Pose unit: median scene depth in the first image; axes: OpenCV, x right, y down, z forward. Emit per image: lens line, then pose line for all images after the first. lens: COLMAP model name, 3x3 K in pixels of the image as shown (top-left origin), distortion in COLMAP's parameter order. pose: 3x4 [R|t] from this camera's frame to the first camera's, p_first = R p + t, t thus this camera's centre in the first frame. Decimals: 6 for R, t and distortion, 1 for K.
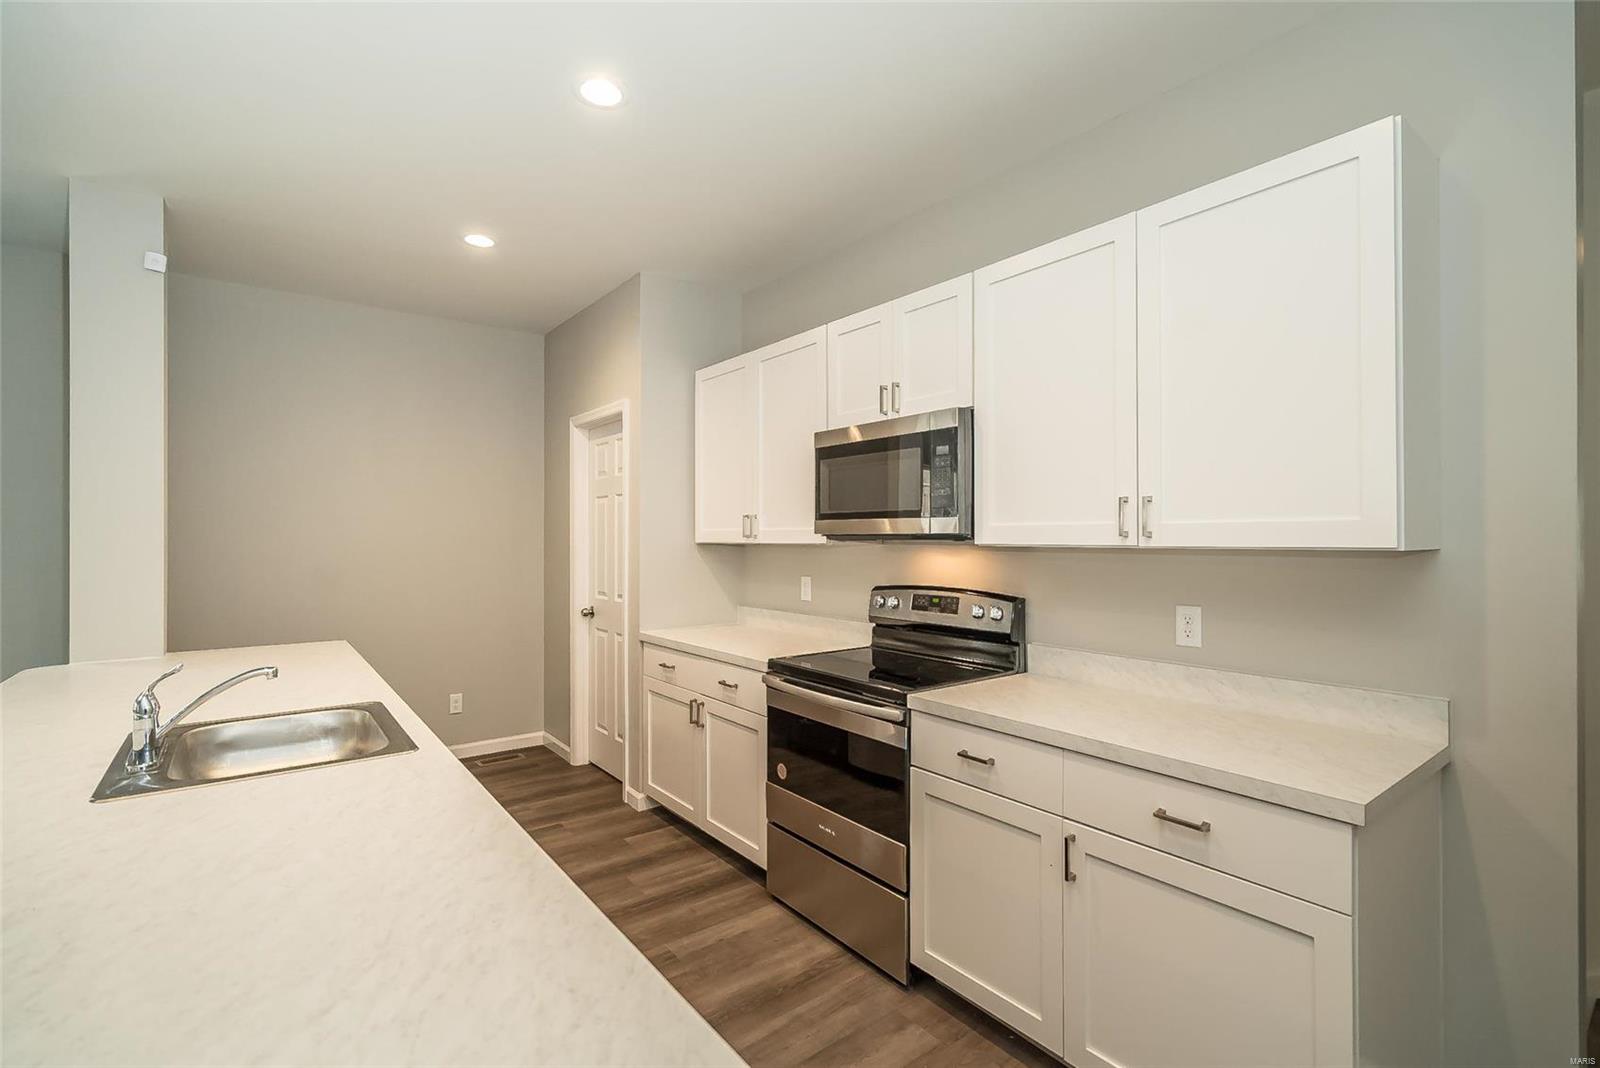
lens RADIAL K [[716.3, 0, 795.7], [0, 716.3, 534.8], [0, 0, 1]] dist [-0.003408, 0.002344]
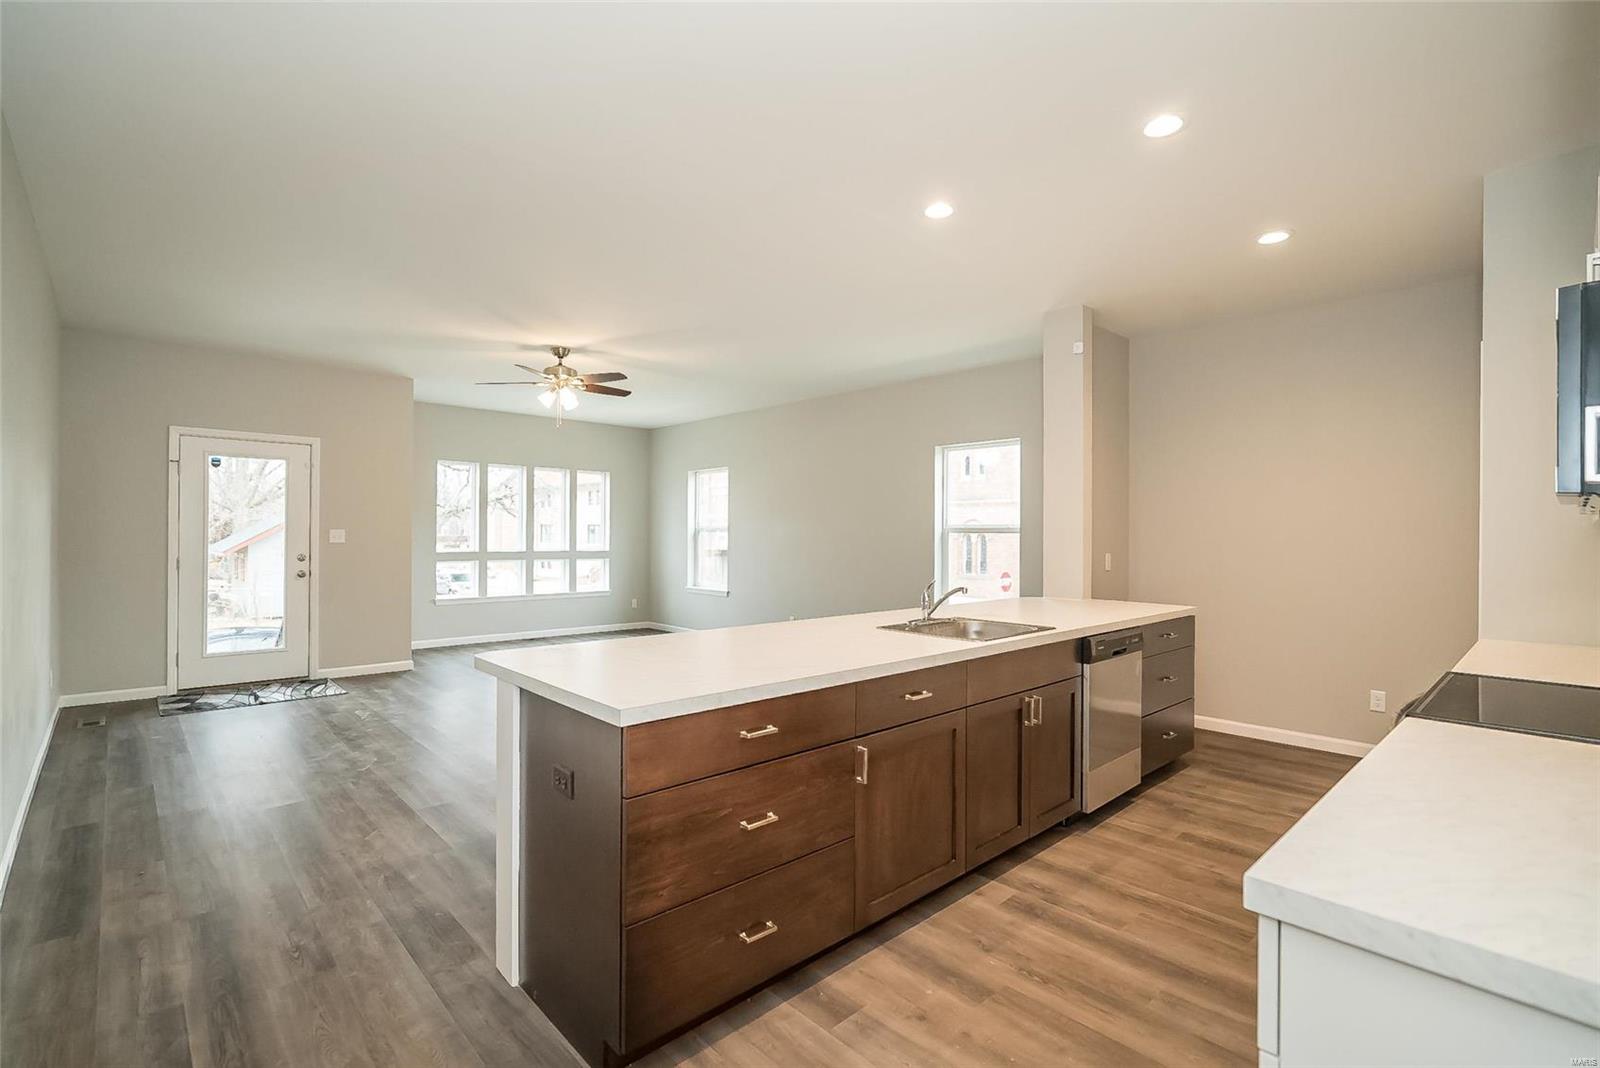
lens RADIAL K [[716.3, 0, 788.4], [0, 716.3, 544.1], [0, 0, 1]] dist [-0.003408, 0.002344]
pose [[0.101116, 0.019593, -0.994682, 0.663409], [-0.004688, 0.999804, 0.019217, 0.024574], [0.994864, 0.002720, 0.101189, 0.232660]]
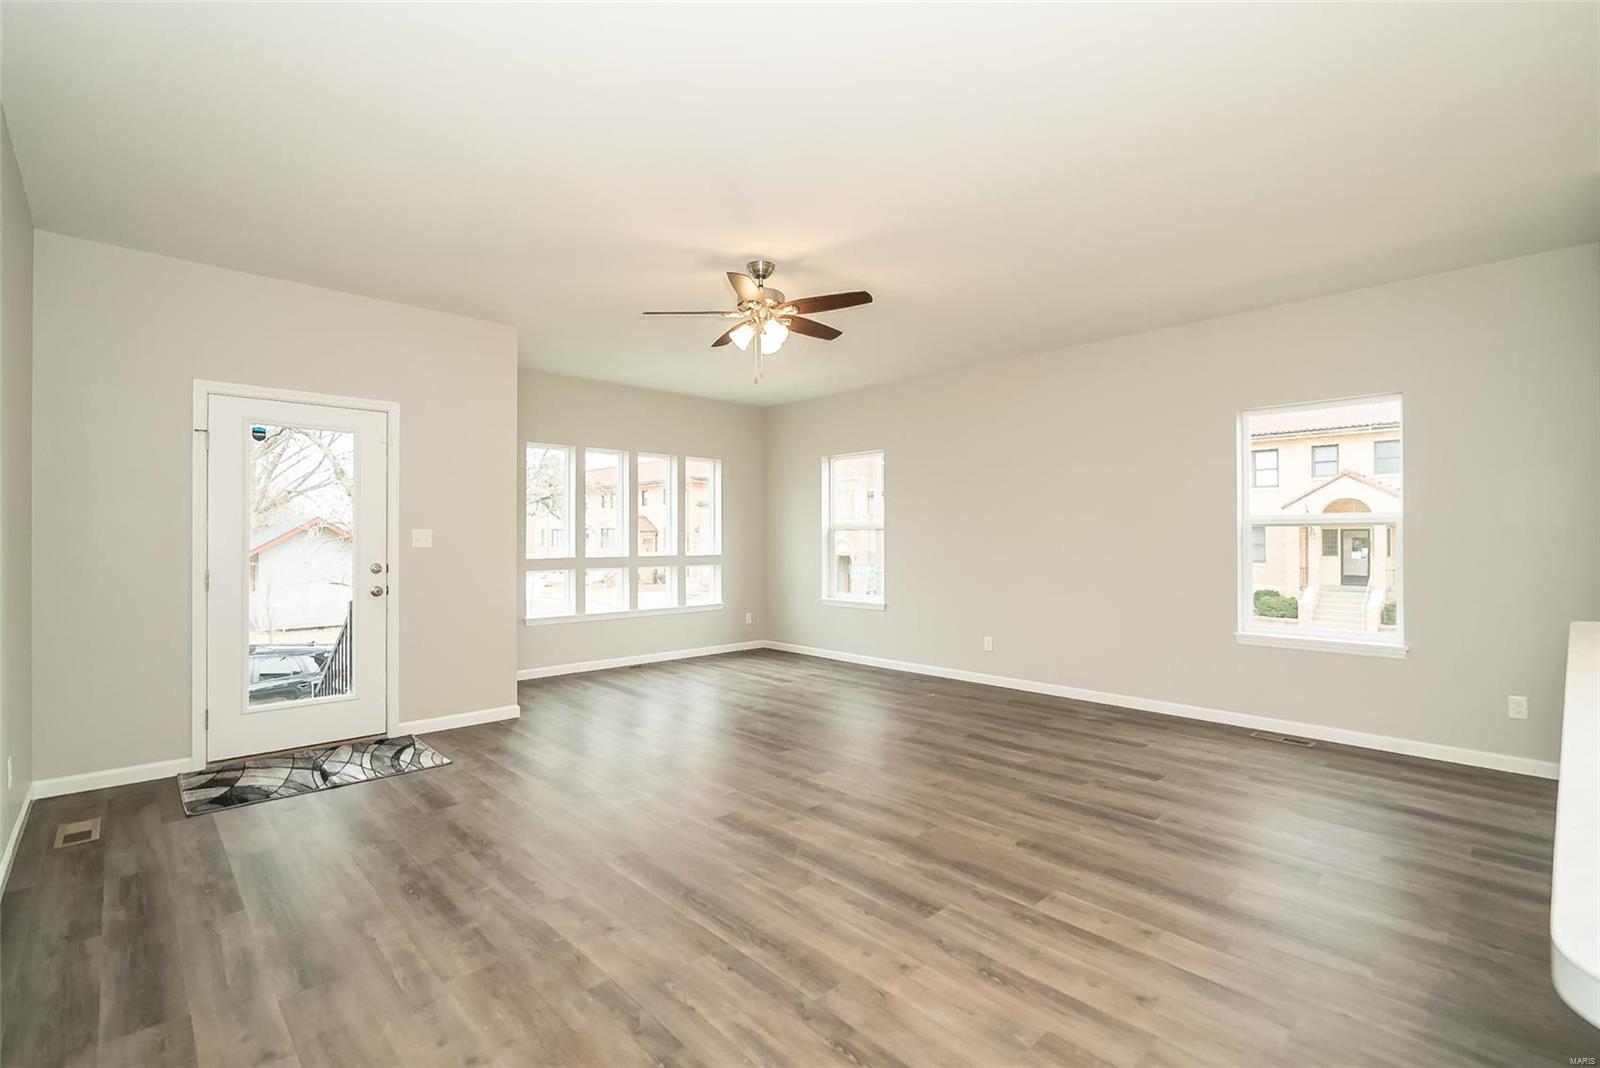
lens RADIAL K [[716.3, 0, 798.3], [0, 716.3, 544.8], [0, 0, 1]] dist [-0.003408, 0.002344]
pose [[0.110829, 0.015955, -0.993711, -0.079143], [0.005154, 0.999848, 0.016629, 0.041919], [0.993826, -0.006965, 0.110730, -0.338966]]
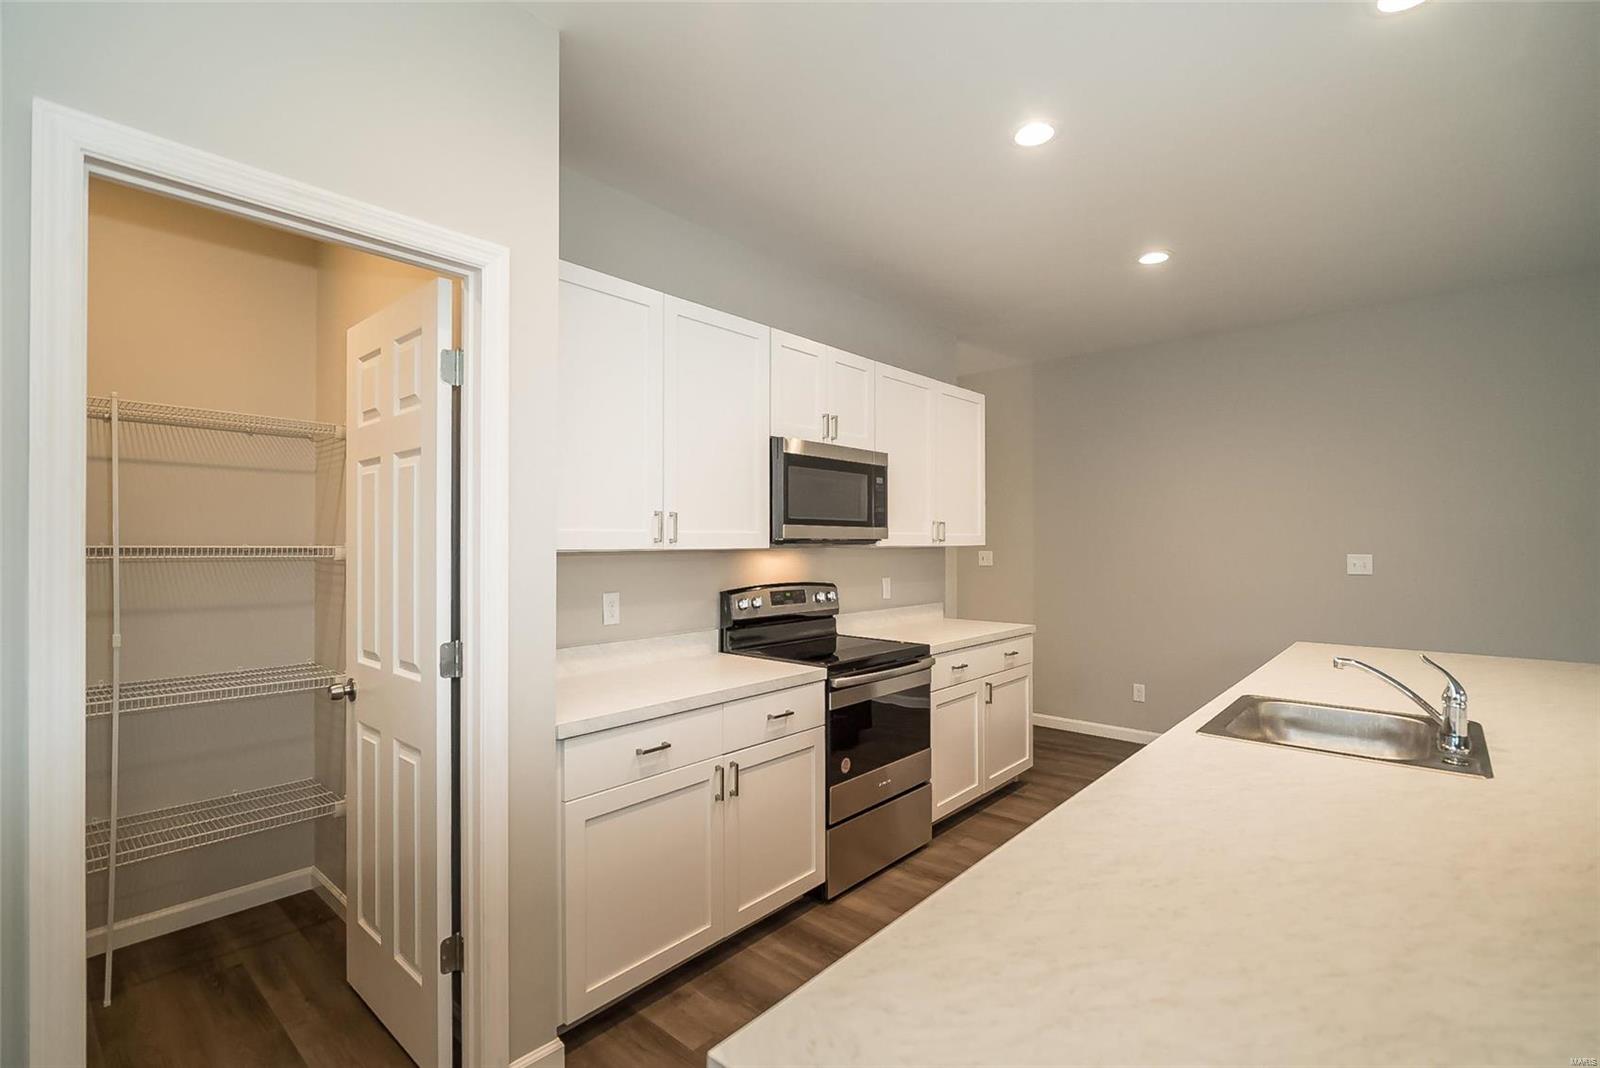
lens RADIAL K [[716.3, 0, 789.3], [0, 716.3, 538.0], [0, 0, 1]] dist [-0.003408, 0.002344]
pose [[-0.181312, 0.008736, 0.983387, -1.062893], [-0.004144, 0.999945, -0.009648, 0.009153], [-0.983417, -0.005824, -0.181266, 1.306952]]
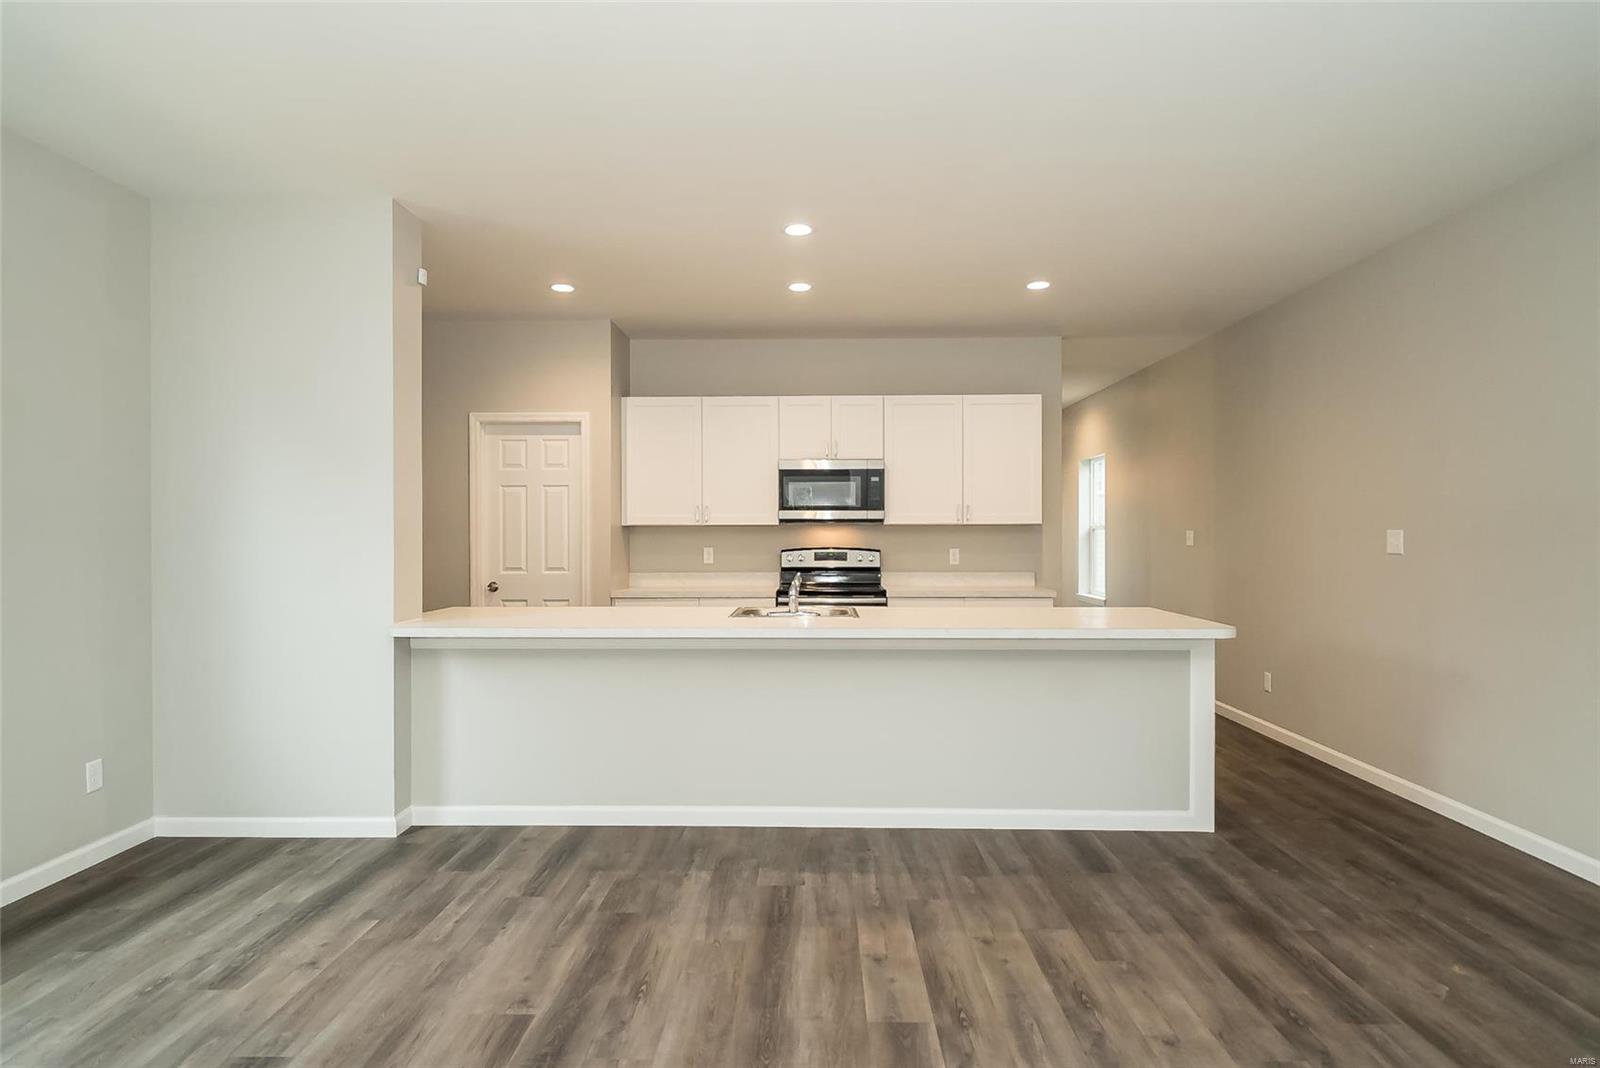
lens RADIAL K [[866.2, 0, 799.9], [0, 866.2, 535.3], [0, 0, 1]] dist [0.005730, -0.000063]
pose [[0.619245, 0.000178, 0.785198, -1.767476], [-0.003749, 0.999989, 0.002730, 0.037363], [-0.785189, -0.004634, 0.619239, -0.372851]]
